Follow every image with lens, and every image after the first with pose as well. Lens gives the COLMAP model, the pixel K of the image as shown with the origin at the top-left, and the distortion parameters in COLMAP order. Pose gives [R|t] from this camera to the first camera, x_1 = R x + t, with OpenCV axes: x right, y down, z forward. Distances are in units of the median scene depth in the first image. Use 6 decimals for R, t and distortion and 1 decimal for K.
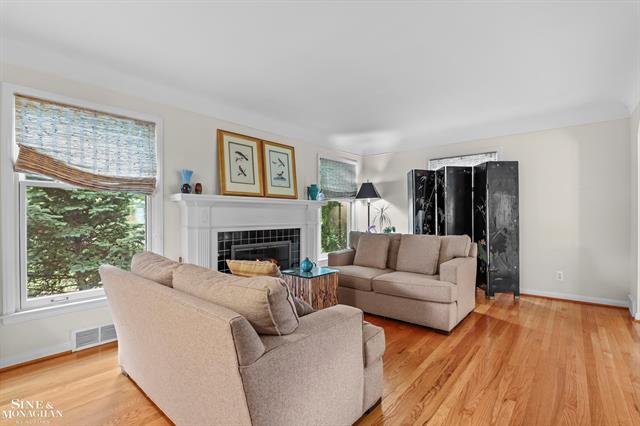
lens RADIAL K [[292.9, 0, 324.0], [0, 292.9, 218.3], [0, 0, 1]] dist [-0.042745, 0.012591]
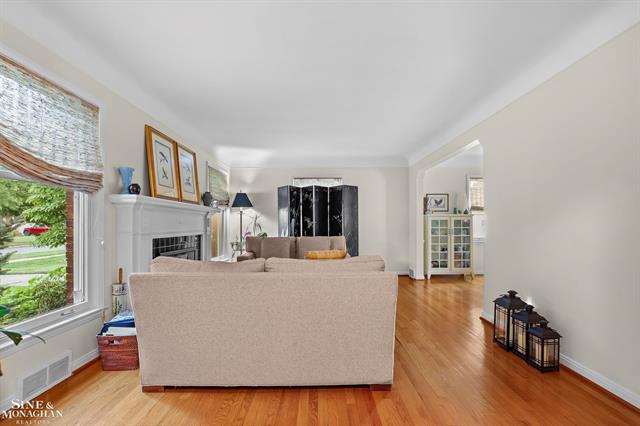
lens RADIAL K [[292.9, 0, 324.0], [0, 292.9, 218.3], [0, 0, 1]] dist [-0.042745, 0.012591]
pose [[0.753817, 0.015033, 0.656913, -0.468362], [0.007488, 0.999477, -0.031464, 0.014264], [-0.657042, 0.028637, 0.753310, -0.029497]]
